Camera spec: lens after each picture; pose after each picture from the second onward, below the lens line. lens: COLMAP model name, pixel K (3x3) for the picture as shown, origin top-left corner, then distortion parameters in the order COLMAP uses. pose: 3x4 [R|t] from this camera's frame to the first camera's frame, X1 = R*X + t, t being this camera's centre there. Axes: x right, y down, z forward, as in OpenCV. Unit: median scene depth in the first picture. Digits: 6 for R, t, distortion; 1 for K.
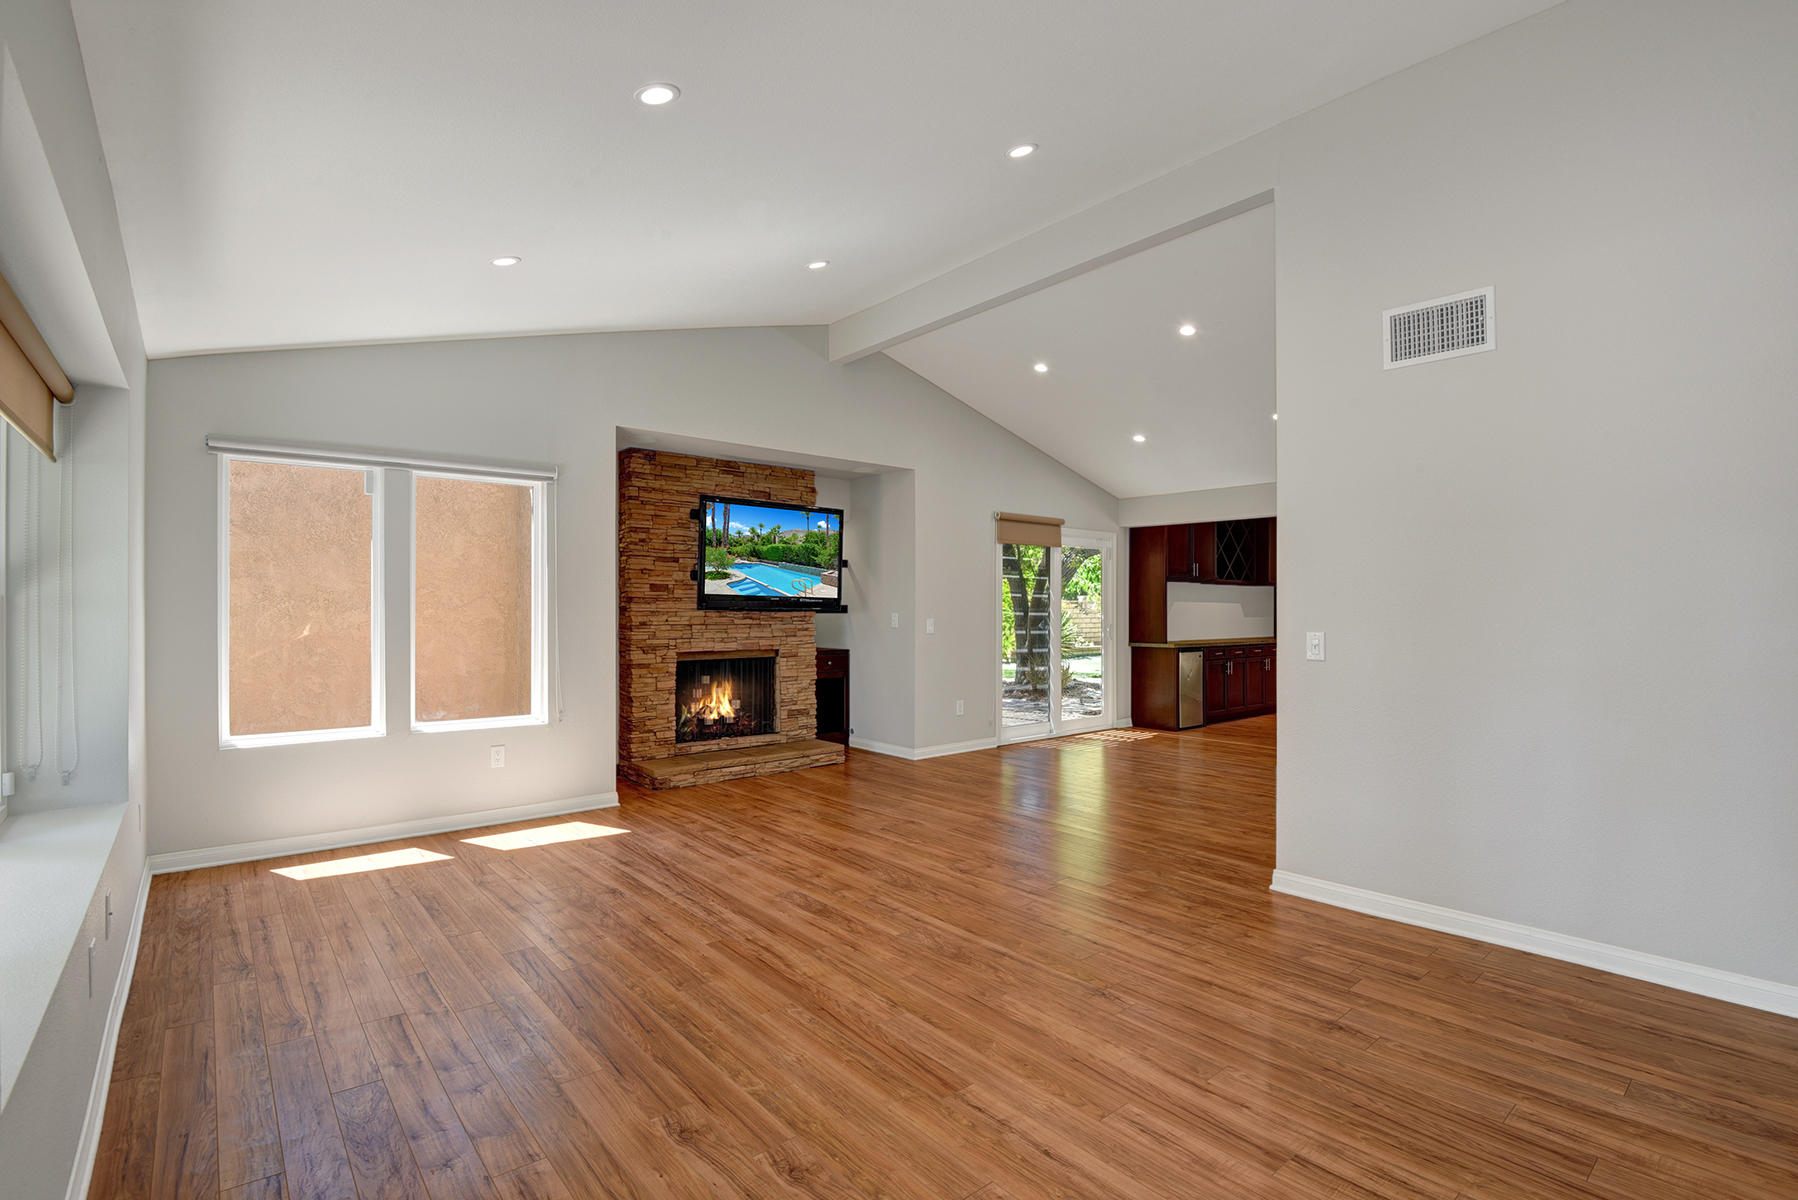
lens RADIAL K [[812.7, 0, 895.5], [0, 812.7, 607.8], [0, 0, 1]] dist [0.000799, -0.023940]
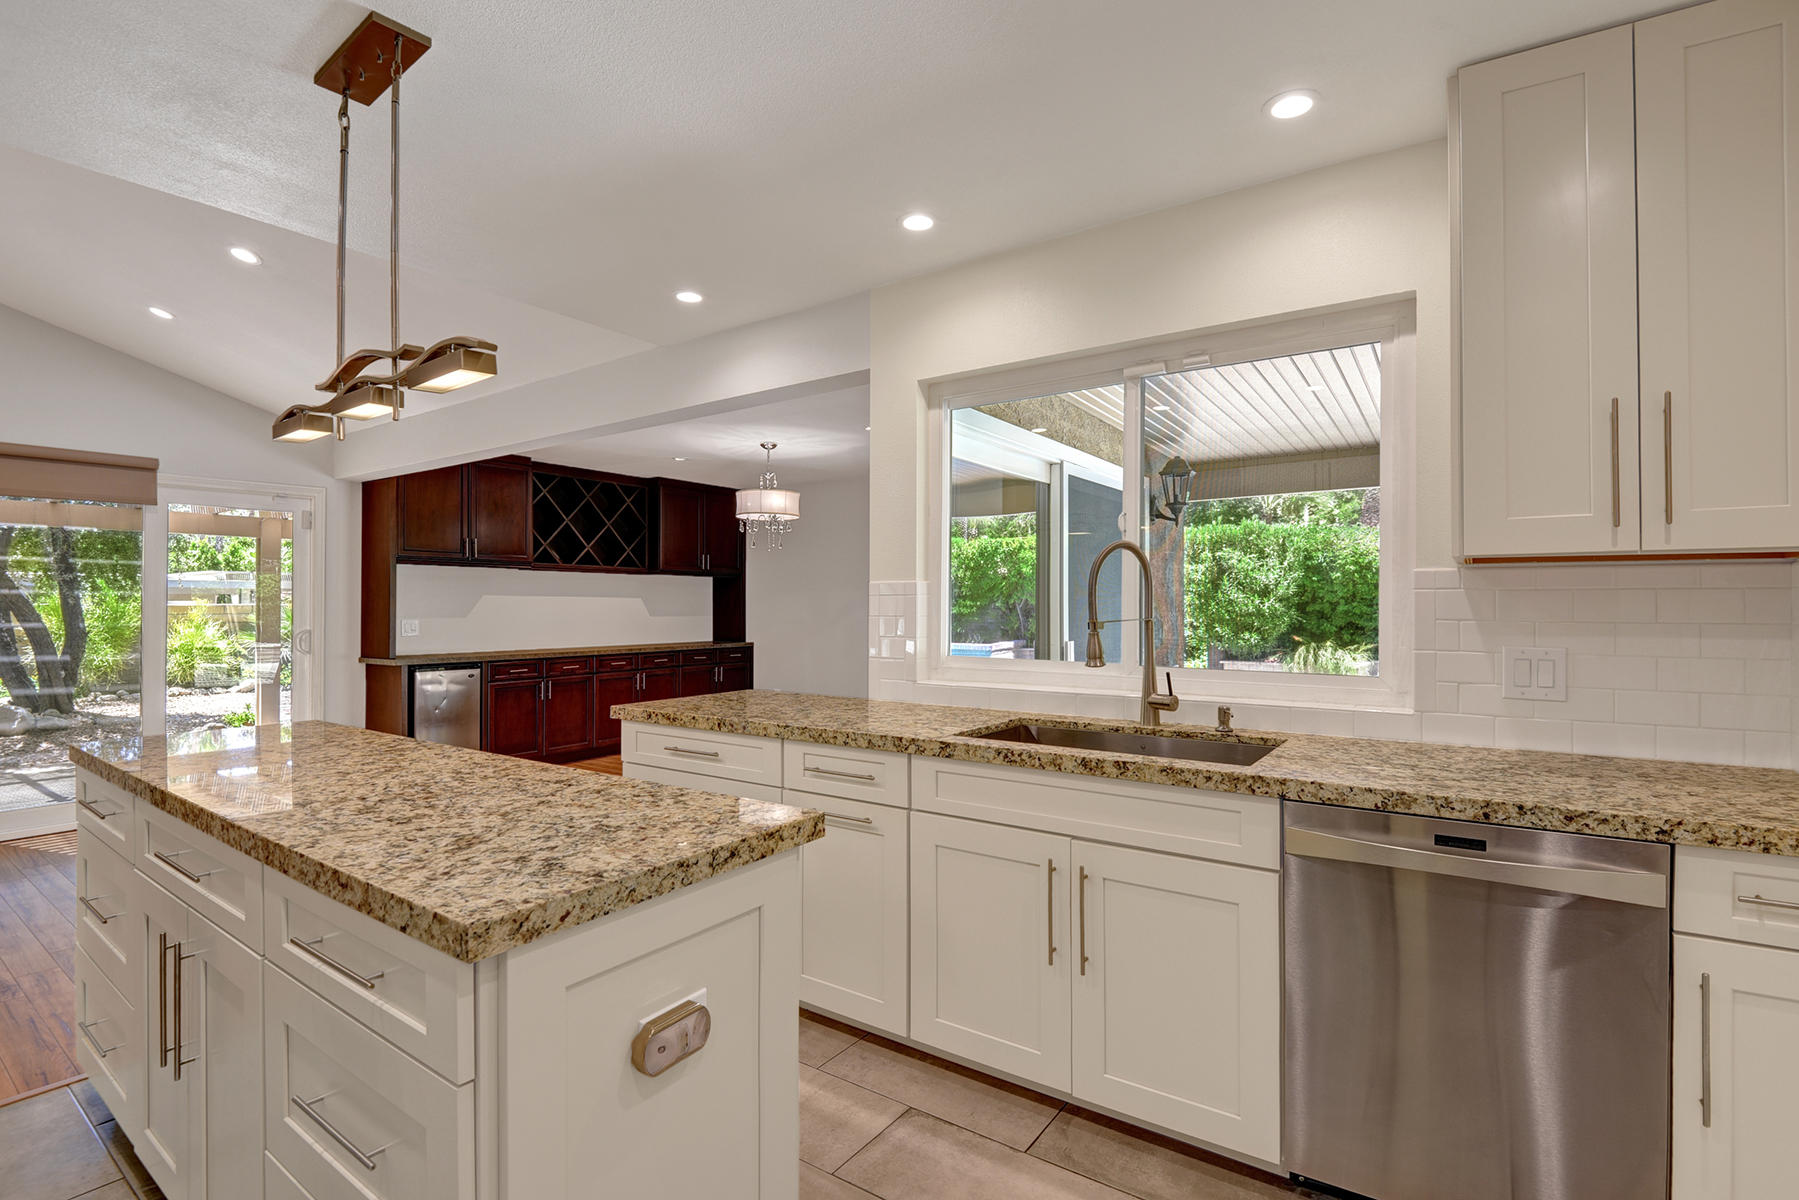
lens RADIAL K [[813.1, 0, 896.0], [0, 813.1, 607.8], [0, 0, 1]] dist [0.000799, -0.023940]
pose [[0.965920, -0.003492, 0.258819, 0.784218], [0.001665, 0.999972, 0.007280, -0.002035], [-0.258837, -0.006601, 0.965899, 0.379689]]
